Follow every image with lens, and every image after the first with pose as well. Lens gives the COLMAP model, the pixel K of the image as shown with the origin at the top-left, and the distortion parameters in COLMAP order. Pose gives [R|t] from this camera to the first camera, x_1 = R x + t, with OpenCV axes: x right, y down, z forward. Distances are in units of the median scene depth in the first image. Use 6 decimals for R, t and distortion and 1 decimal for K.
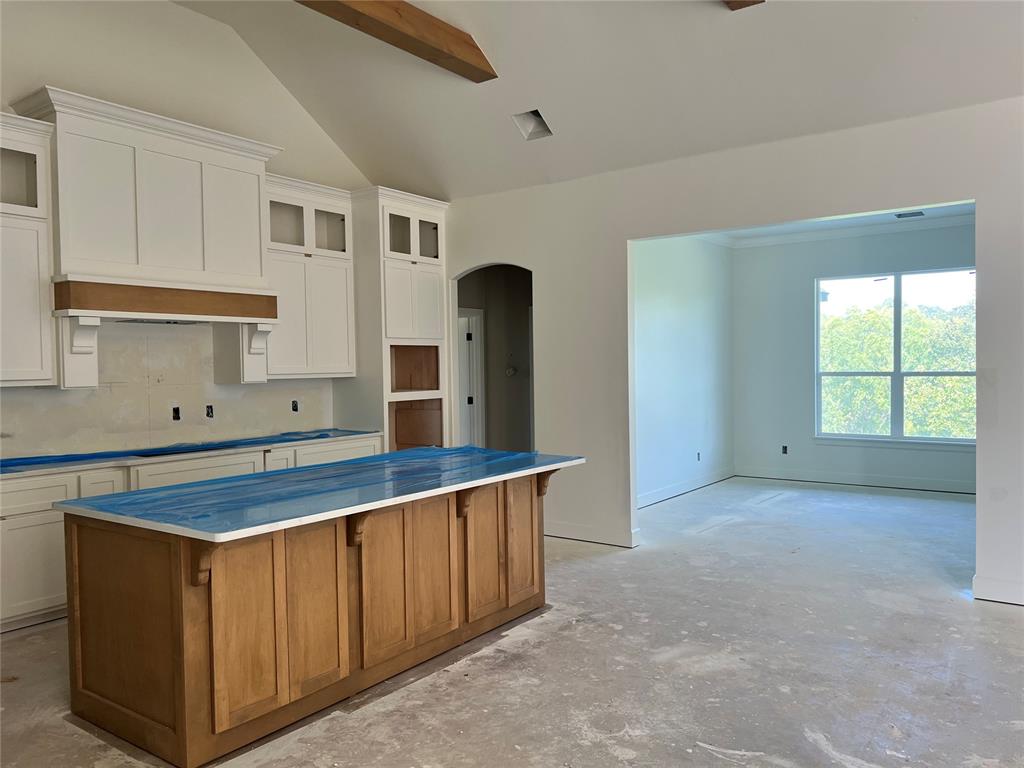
lens RADIAL K [[771.9, 0, 515.2], [0, 771.9, 386.3], [0, 0, 1]] dist [0.078621, -0.112782]
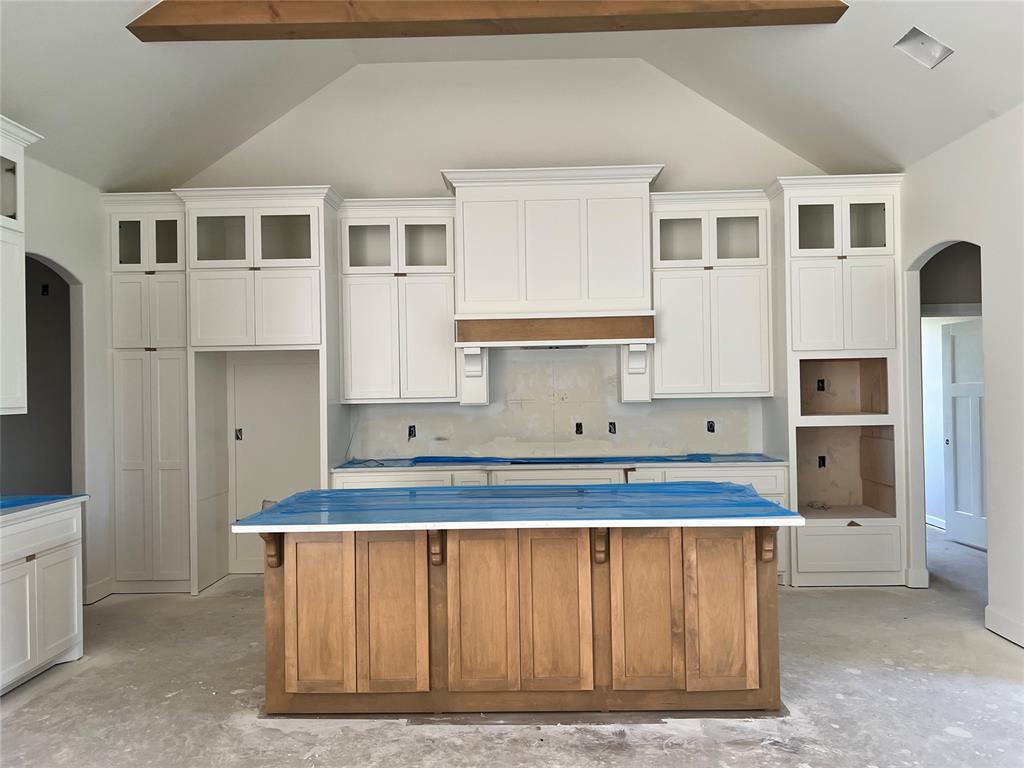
lens RADIAL K [[774.2, 0, 515.2], [0, 774.2, 385.8], [0, 0, 1]] dist [0.050714, -0.050772]
pose [[0.572560, 0.000270, -0.819863, 0.551138], [-0.013302, 0.999871, -0.008959, -0.019462], [0.819755, 0.016035, 0.572489, 0.393588]]
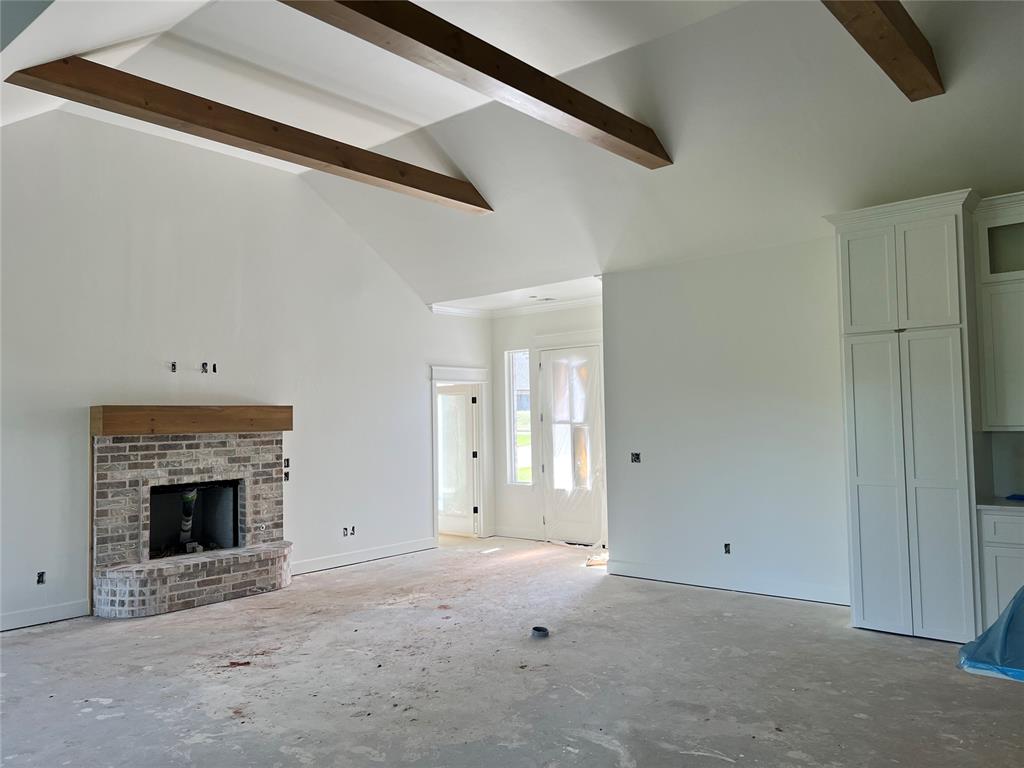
lens RADIAL K [[771.9, 0, 515.2], [0, 771.9, 386.3], [0, 0, 1]] dist [0.078621, -0.112782]
pose [[-0.996430, 0.034468, 0.077072, 0.310070], [0.033409, 0.999329, -0.014987, -0.058805], [-0.077536, -0.012359, -0.996913, 1.510698]]
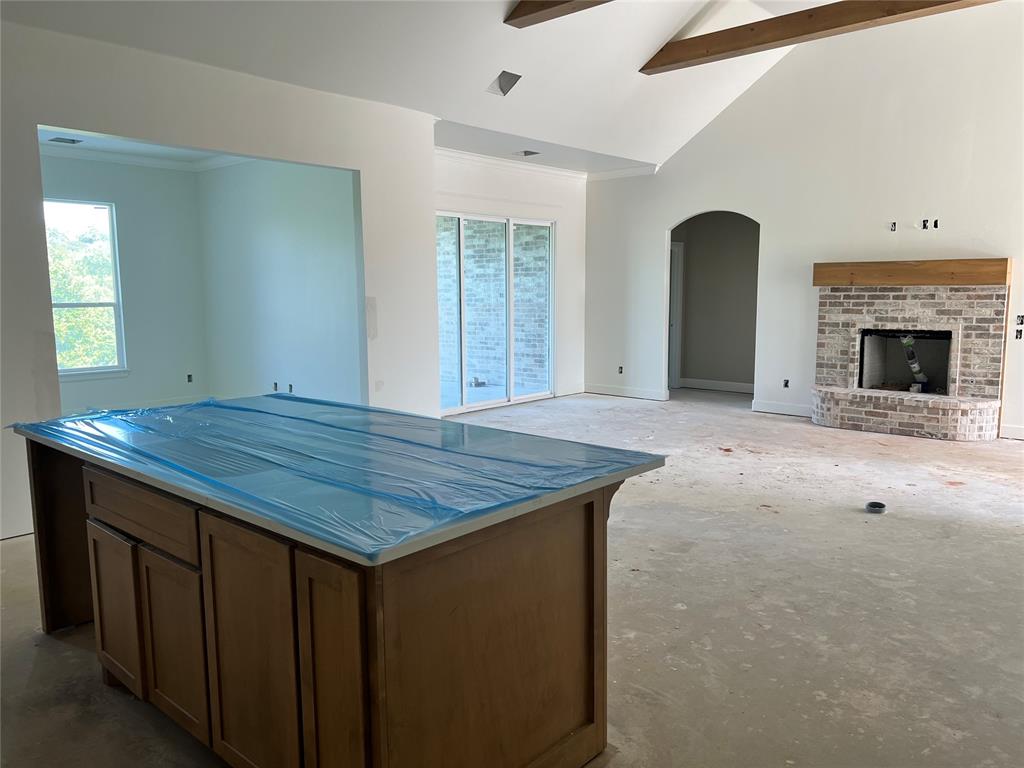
lens RADIAL K [[771.9, 0, 515.2], [0, 771.9, 386.3], [0, 0, 1]] dist [0.078621, -0.112782]
pose [[0.101522, -0.115565, 0.988098, -0.819477], [0.034865, 0.993033, 0.112560, -0.011462], [-0.994222, 0.023023, 0.104844, 0.655234]]
